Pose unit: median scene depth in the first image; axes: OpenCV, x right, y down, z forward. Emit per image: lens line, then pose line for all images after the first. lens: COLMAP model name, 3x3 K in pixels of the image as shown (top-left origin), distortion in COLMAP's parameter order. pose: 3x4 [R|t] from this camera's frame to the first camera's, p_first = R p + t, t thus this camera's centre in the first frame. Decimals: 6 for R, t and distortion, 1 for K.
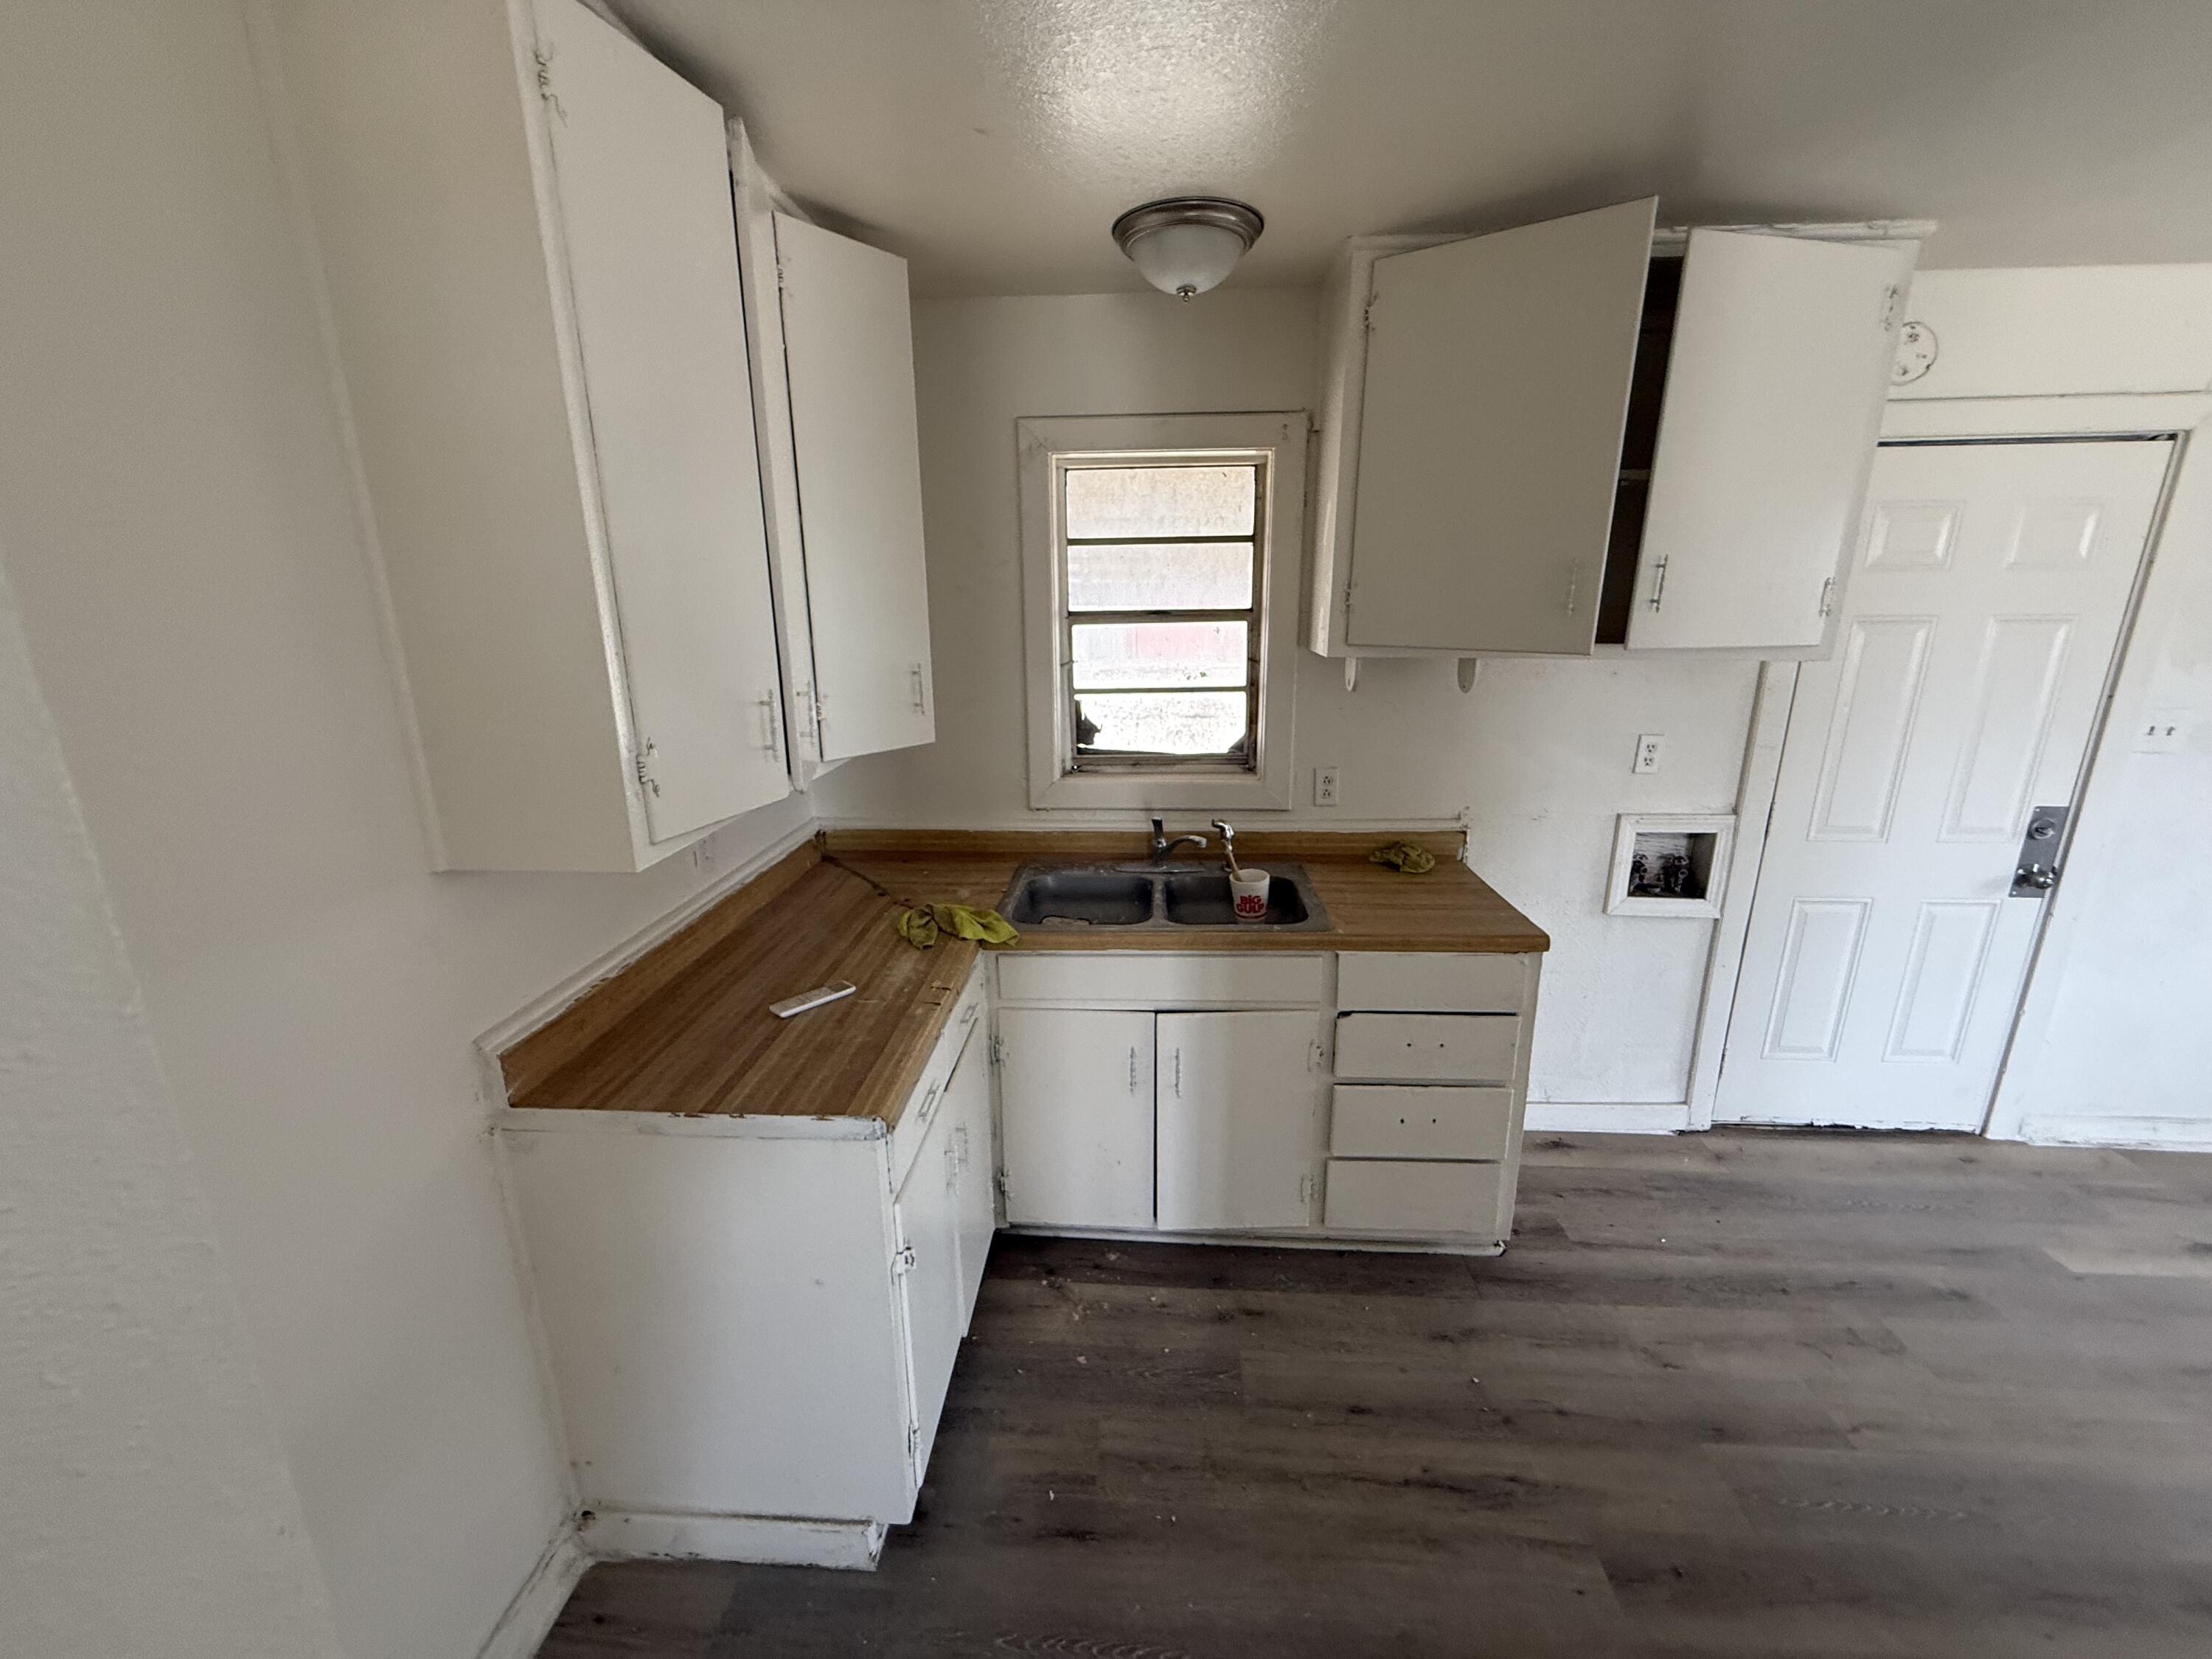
lens RADIAL K [[887.4, 0, 1106.0], [0, 887.4, 829.5], [0, 0, 1]] dist [-0.001170, -0.000195]
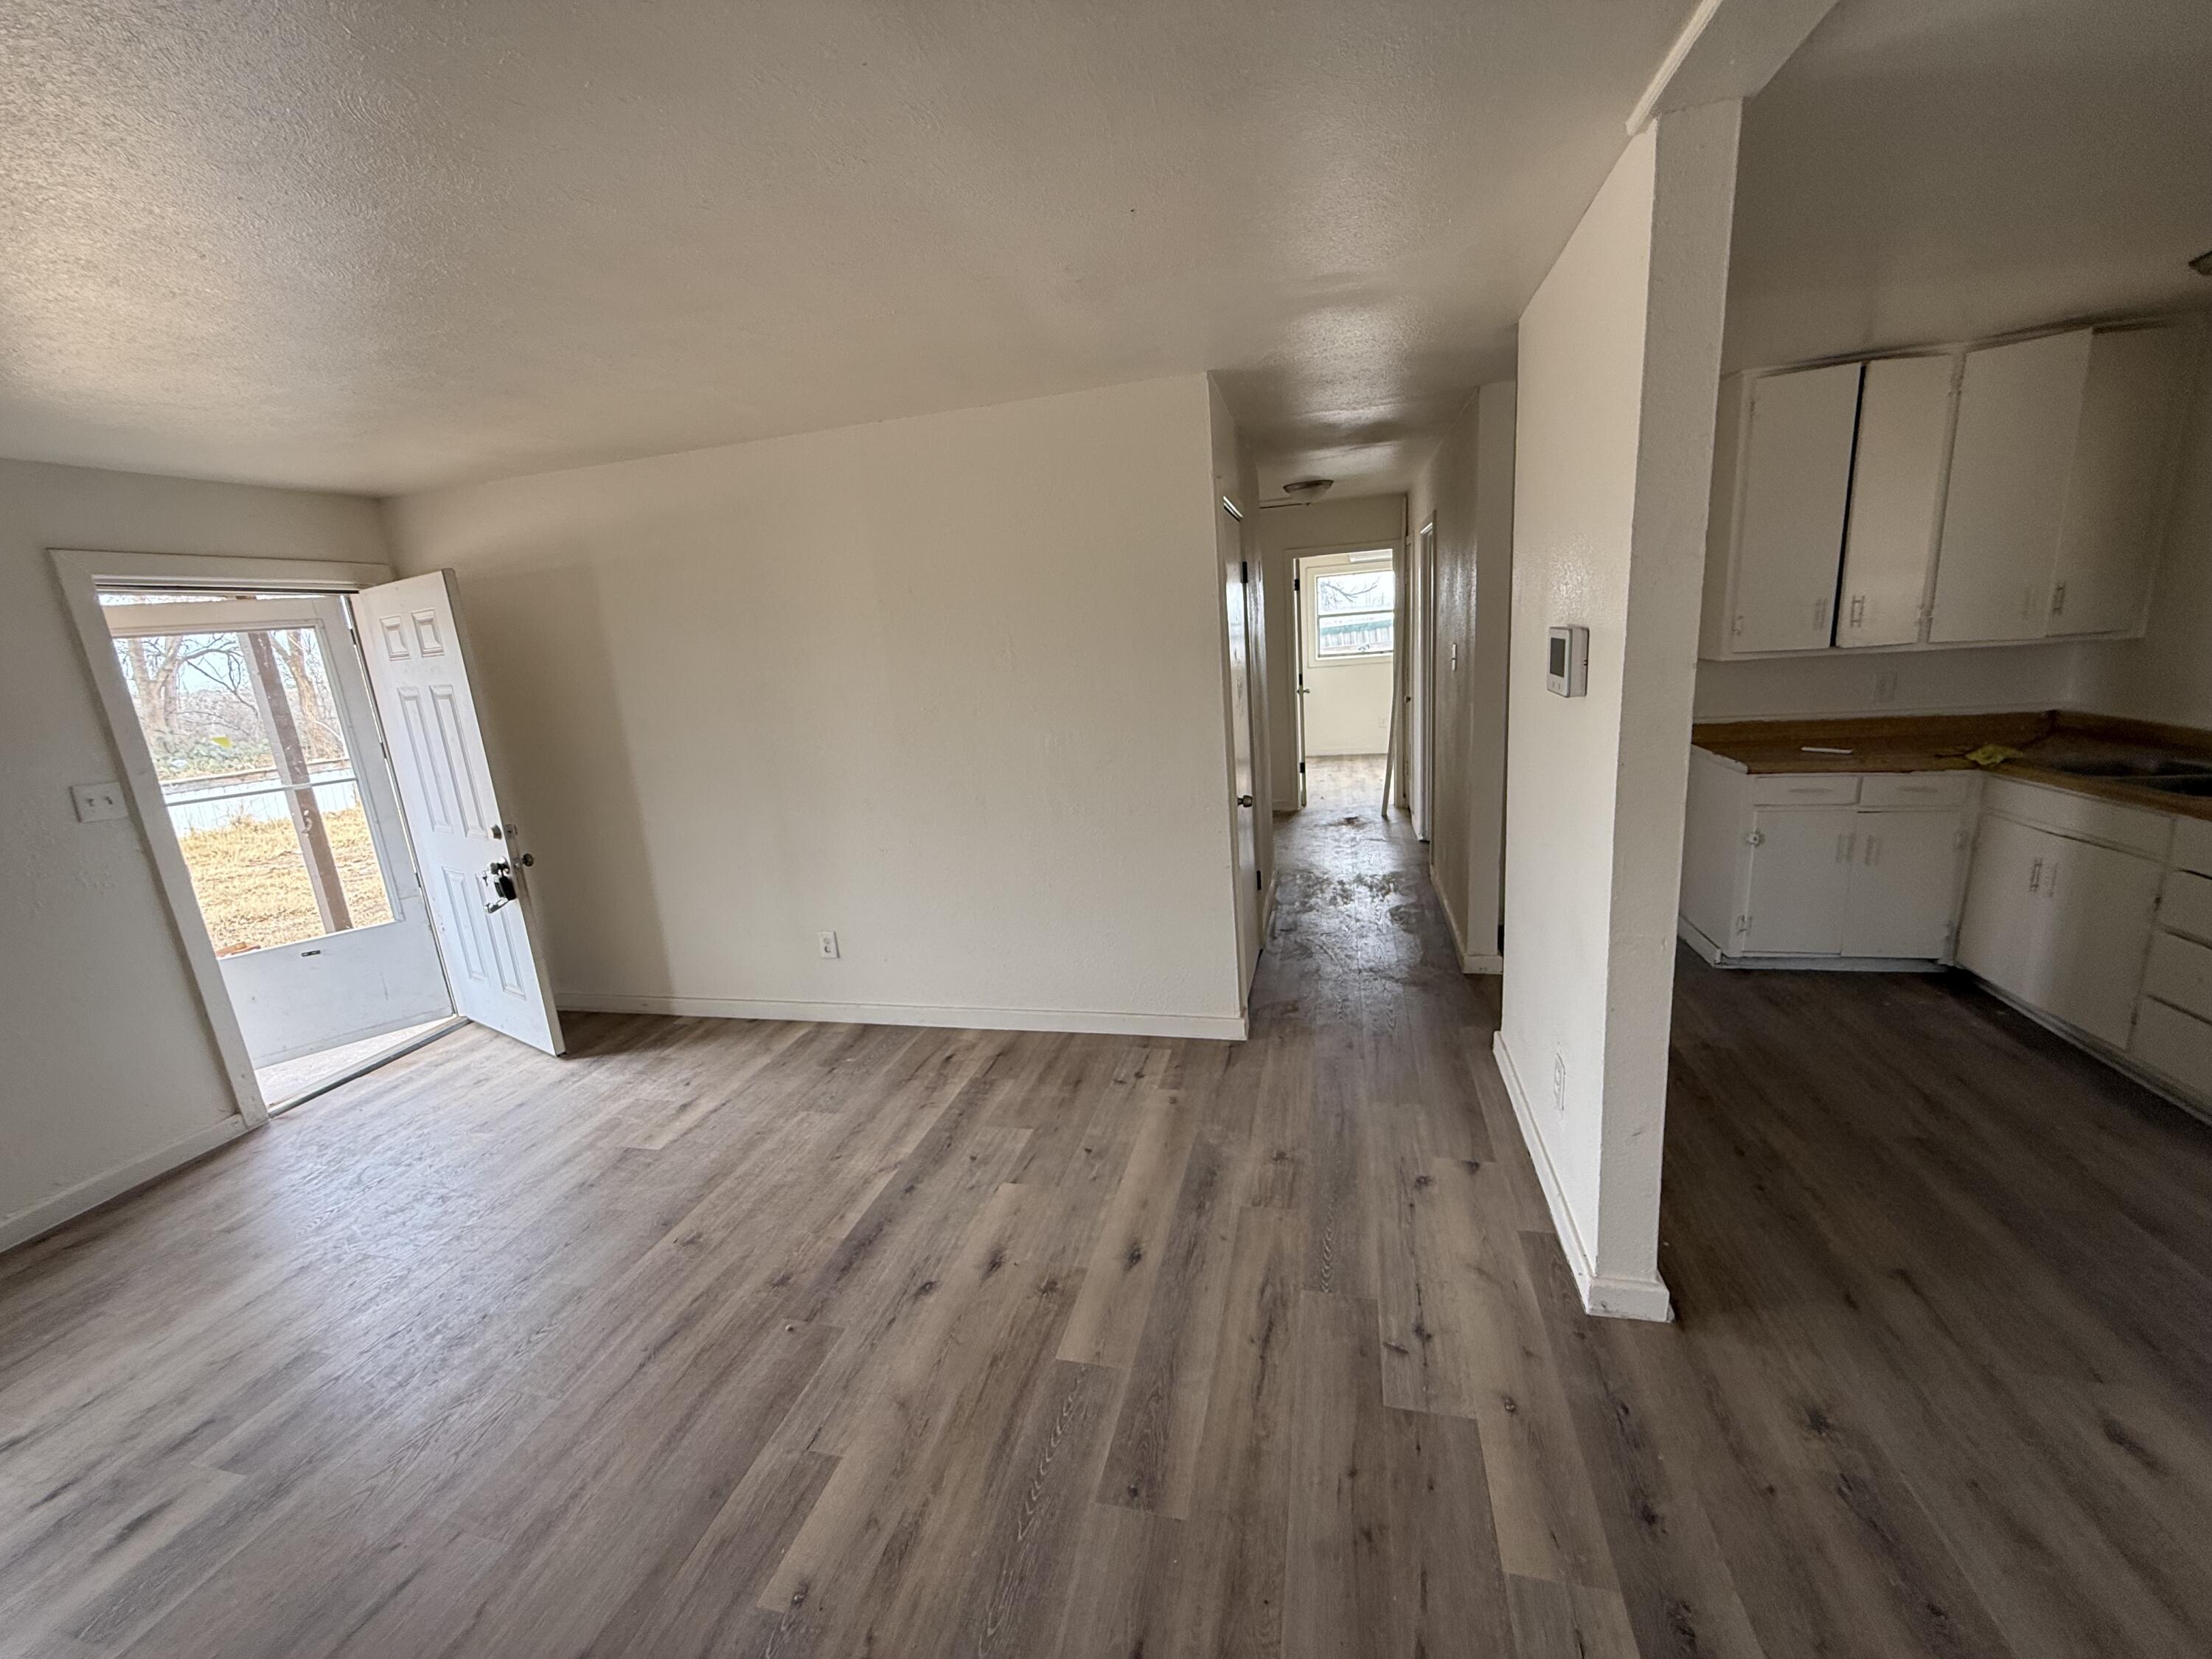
lens RADIAL K [[887.4, 0, 1106.0], [0, 887.4, 829.5], [0, 0, 1]] dist [-0.001170, -0.000195]
pose [[-0.179005, 0.241093, -0.953851, 1.673244], [-0.183876, 0.944229, 0.273168, 0.092231], [0.966513, 0.224289, -0.124691, -0.285549]]
